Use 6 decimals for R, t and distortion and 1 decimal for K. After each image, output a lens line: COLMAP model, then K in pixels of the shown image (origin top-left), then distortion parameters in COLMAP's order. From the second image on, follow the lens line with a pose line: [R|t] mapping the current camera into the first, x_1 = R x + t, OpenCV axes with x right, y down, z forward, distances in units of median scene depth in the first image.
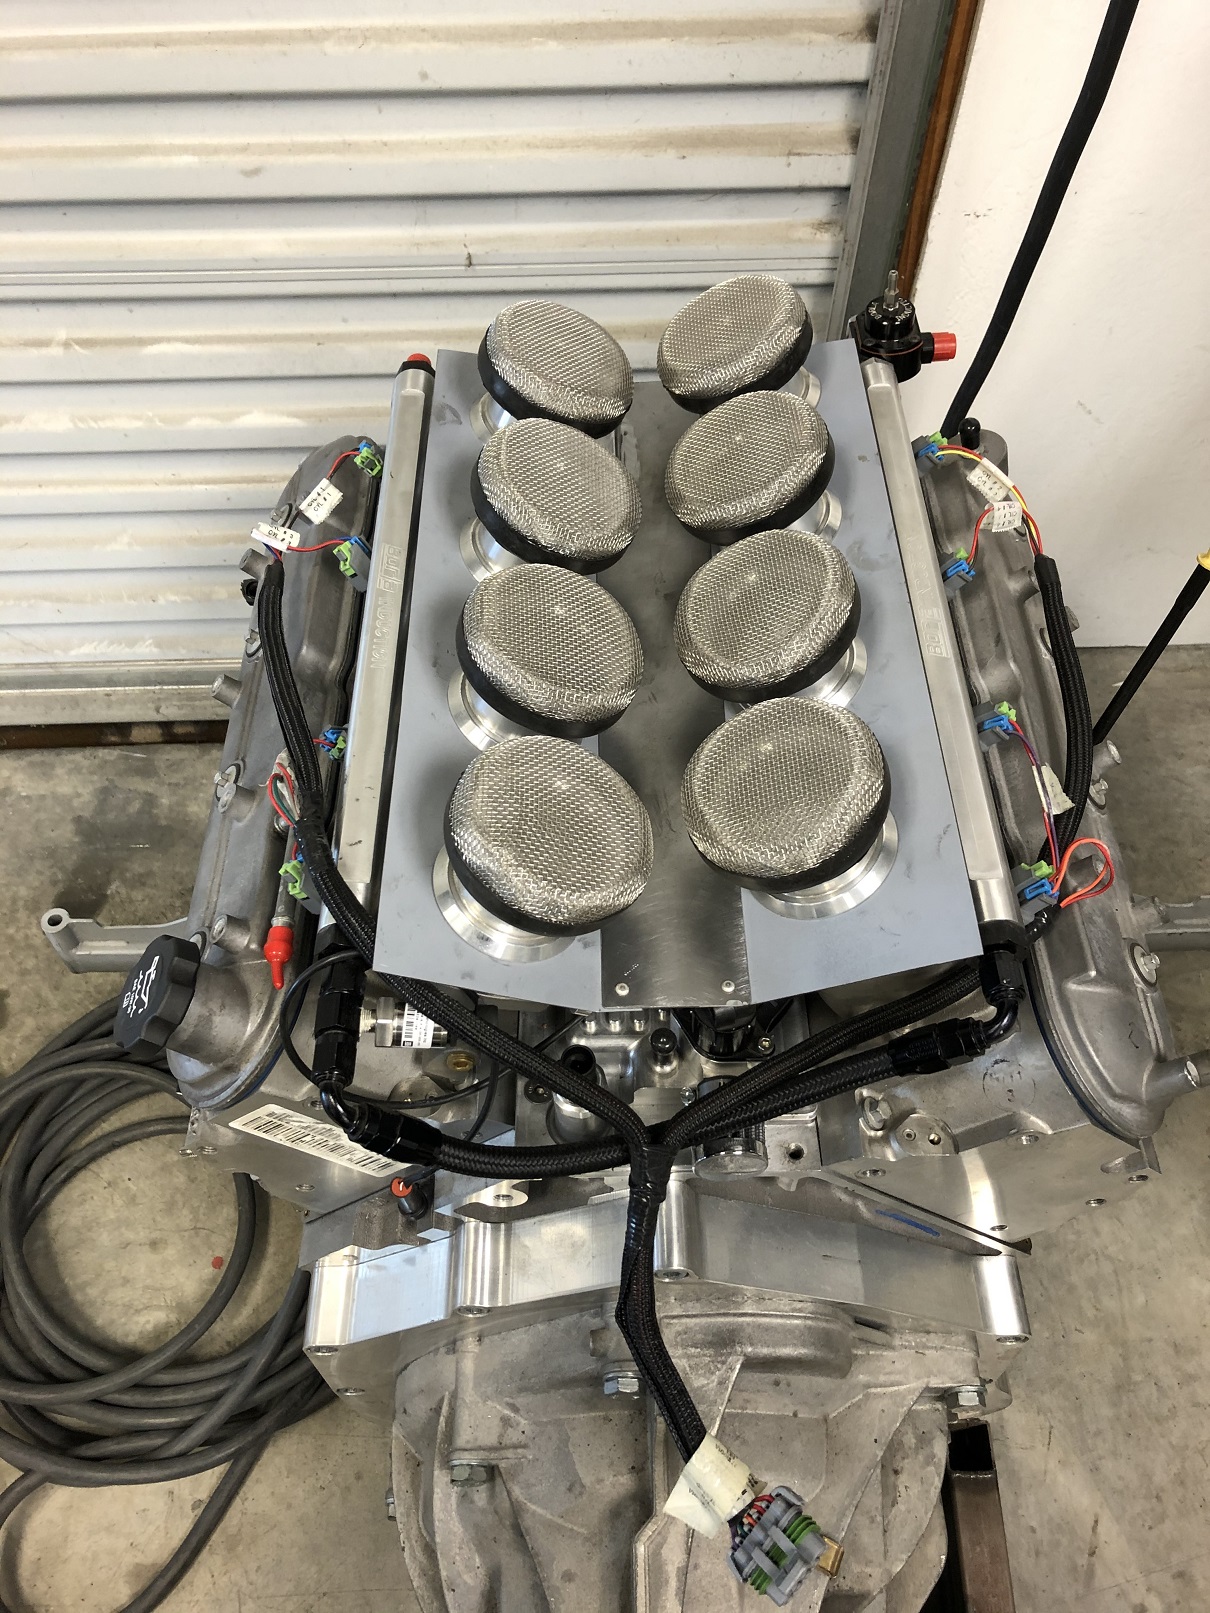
lens RADIAL K [[1345.1, 0, 644.1], [0, 1345.1, 804.2], [0, 0, 1]] dist [-0.001902, 0.070644]
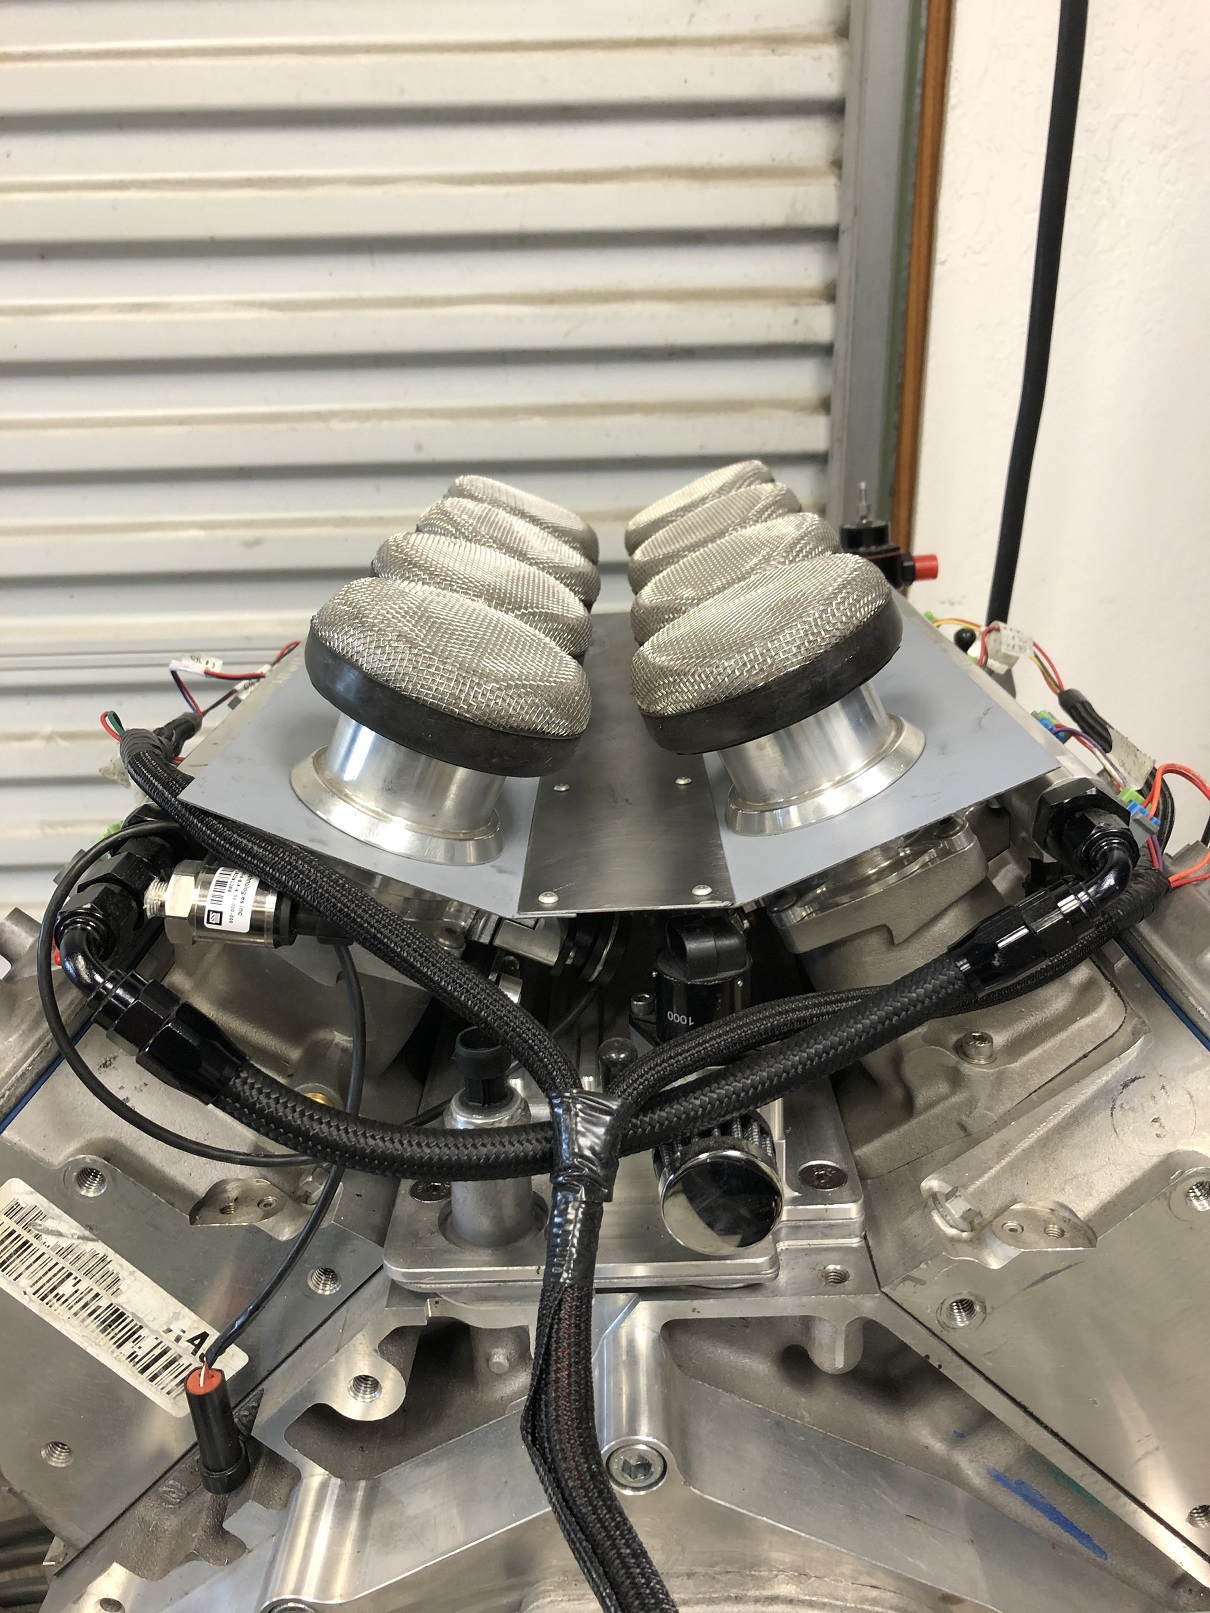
lens RADIAL K [[1345.1, 0, 644.1], [0, 1345.1, 804.2], [0, 0, 1]] dist [-0.001902, 0.070644]
pose [[0.999460, -0.028412, -0.016513, 0.029263], [0.014758, 0.837039, -0.546944, 0.304486], [0.029362, 0.546405, 0.837006, 0.257945]]
